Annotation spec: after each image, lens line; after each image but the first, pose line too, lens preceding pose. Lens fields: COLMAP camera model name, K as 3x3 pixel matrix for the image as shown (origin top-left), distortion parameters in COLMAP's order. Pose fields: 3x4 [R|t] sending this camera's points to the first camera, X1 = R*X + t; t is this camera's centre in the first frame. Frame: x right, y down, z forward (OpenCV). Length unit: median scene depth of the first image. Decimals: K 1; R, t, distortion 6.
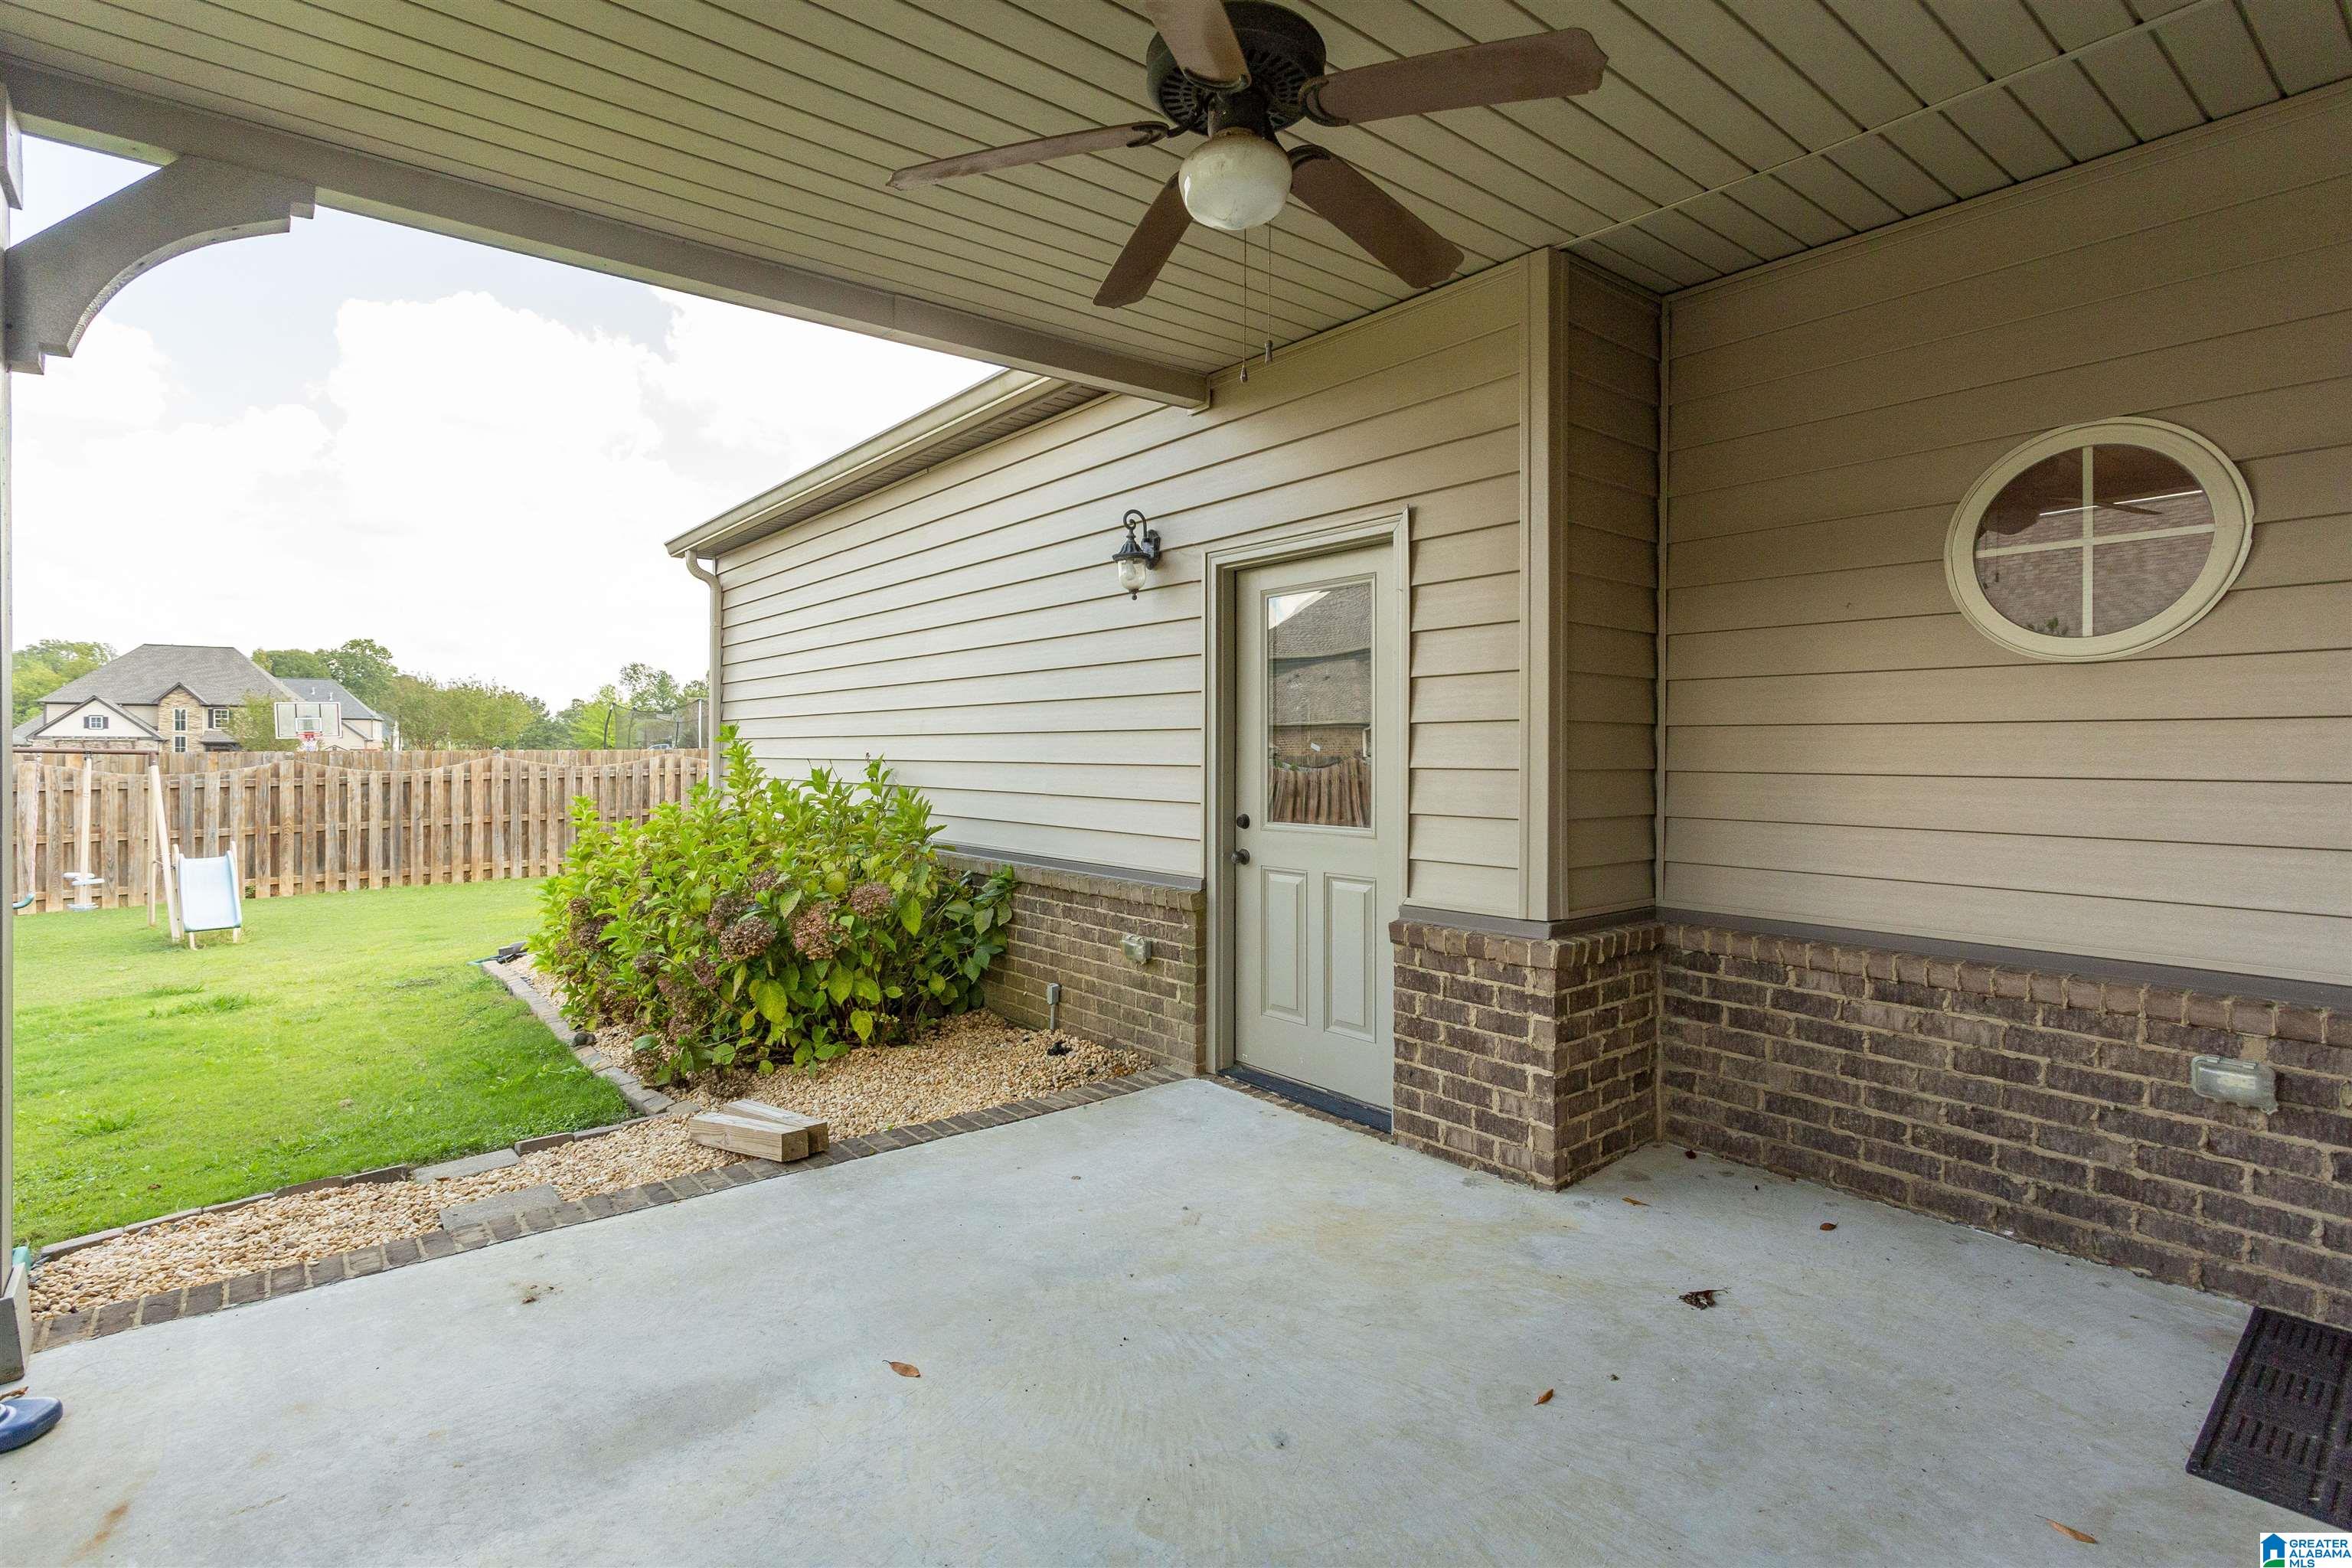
lens RADIAL K [[1121.8, 0, 1157.1], [0, 1121.8, 769.2], [0, 0, 1]] dist [0.002309, 0.000846]
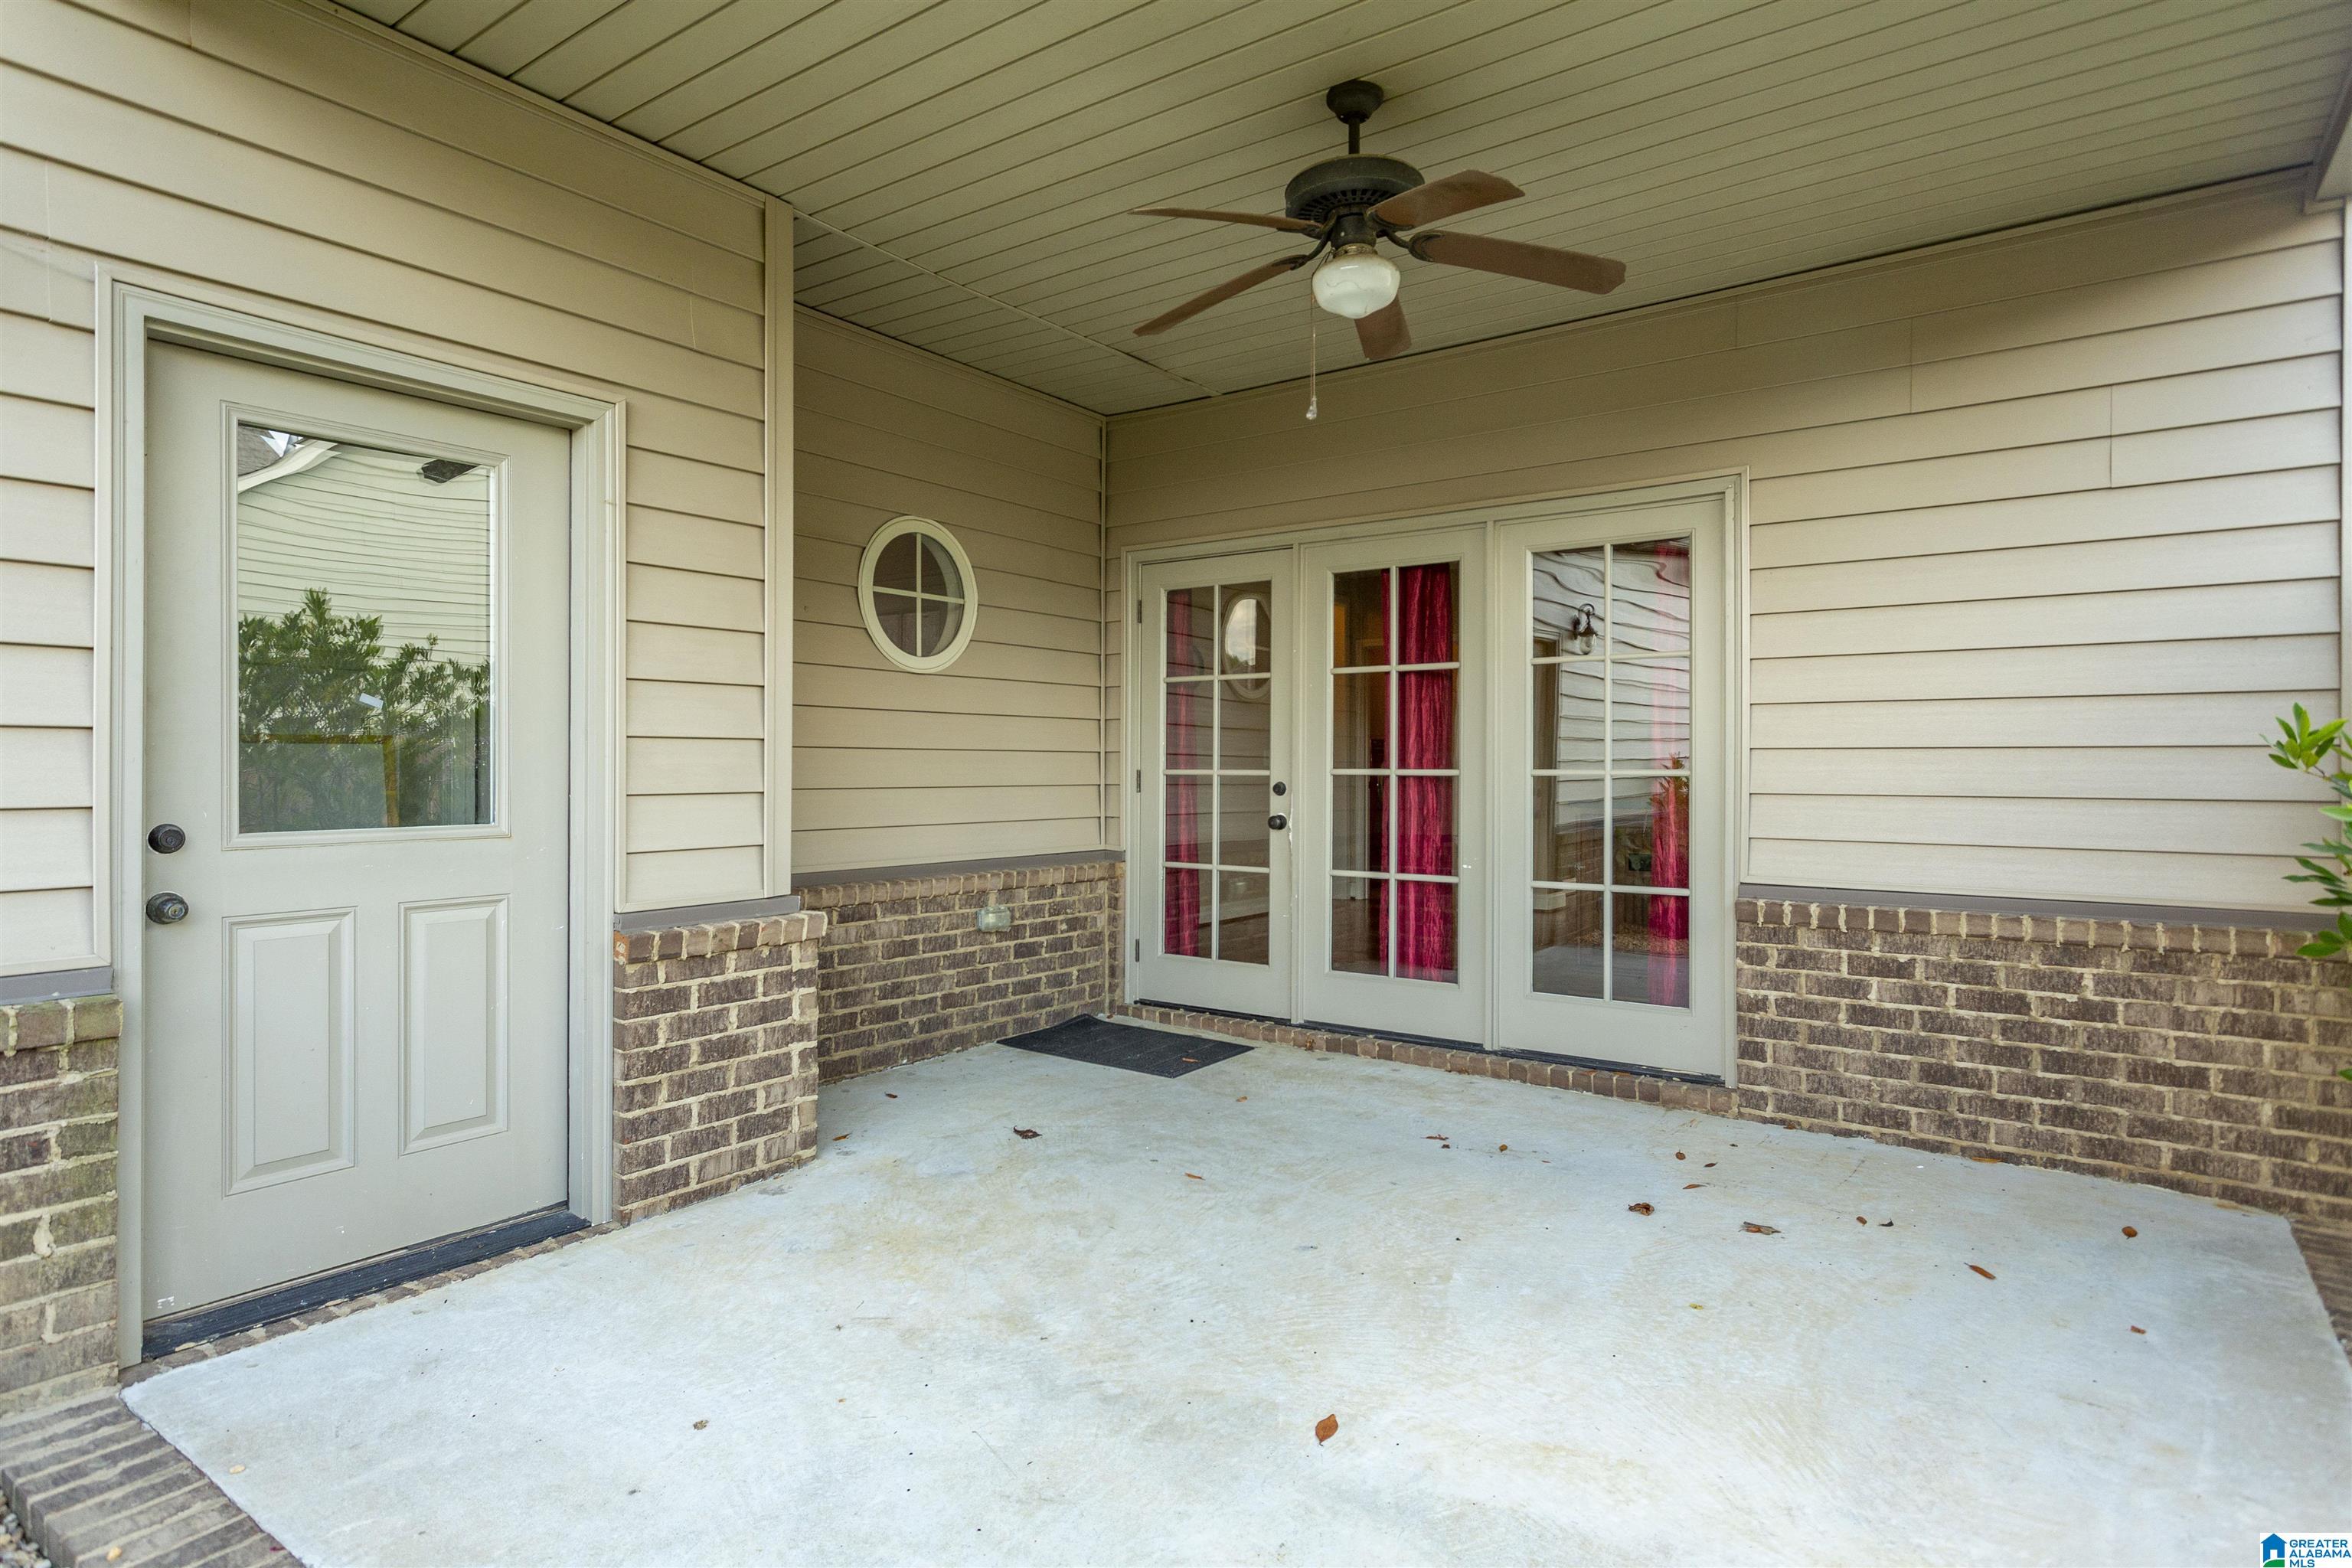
lens RADIAL K [[876.3, 0, 1422.8], [0, 876.3, 756.3], [0, 0, 1]] dist [0.000467, 0.000031]
pose [[-0.235057, -0.008816, 0.971942, -0.517063], [0.008995, 0.999896, 0.011245, 0.011299], [-0.971940, 0.011385, -0.234953, 0.632174]]
